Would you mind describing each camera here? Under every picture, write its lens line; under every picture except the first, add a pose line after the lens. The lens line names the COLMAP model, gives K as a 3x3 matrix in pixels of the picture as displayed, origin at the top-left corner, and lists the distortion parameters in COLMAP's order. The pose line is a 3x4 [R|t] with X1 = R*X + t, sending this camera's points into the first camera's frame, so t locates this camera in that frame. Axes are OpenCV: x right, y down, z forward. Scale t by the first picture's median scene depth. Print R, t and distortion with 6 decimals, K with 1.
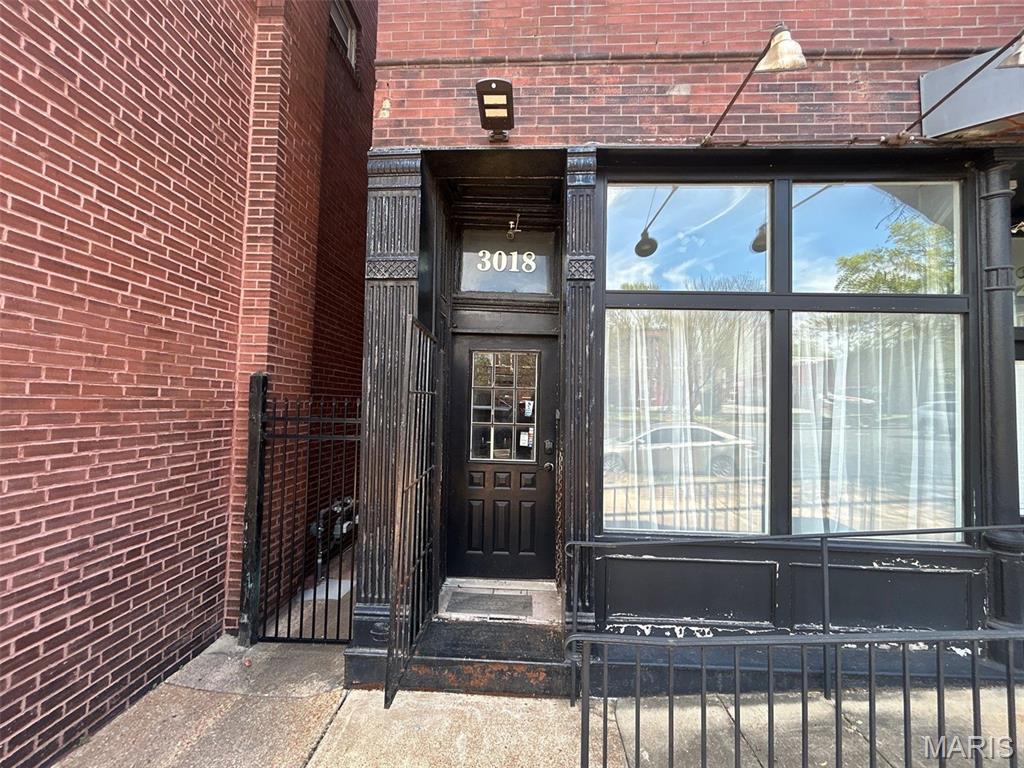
lens RADIAL K [[409.9, 0, 513.3], [0, 409.9, 386.7], [0, 0, 1]] dist [-0.003217, -0.000105]
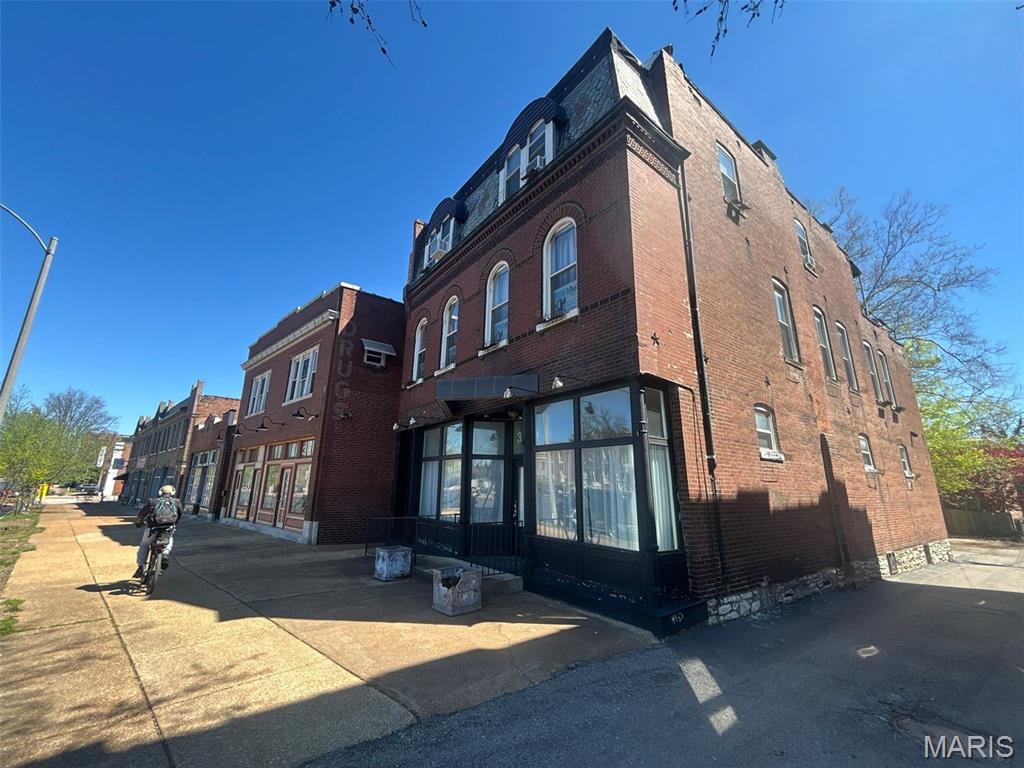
lens RADIAL K [[409.9, 0, 514.6], [0, 409.9, 379.1], [0, 0, 1]] dist [-0.003217, -0.000105]
pose [[0.643076, -0.206102, -0.737547, 2.939381], [0.037682, 0.970453, -0.238330, -0.004786], [0.764875, 0.125473, 0.631841, -1.254405]]
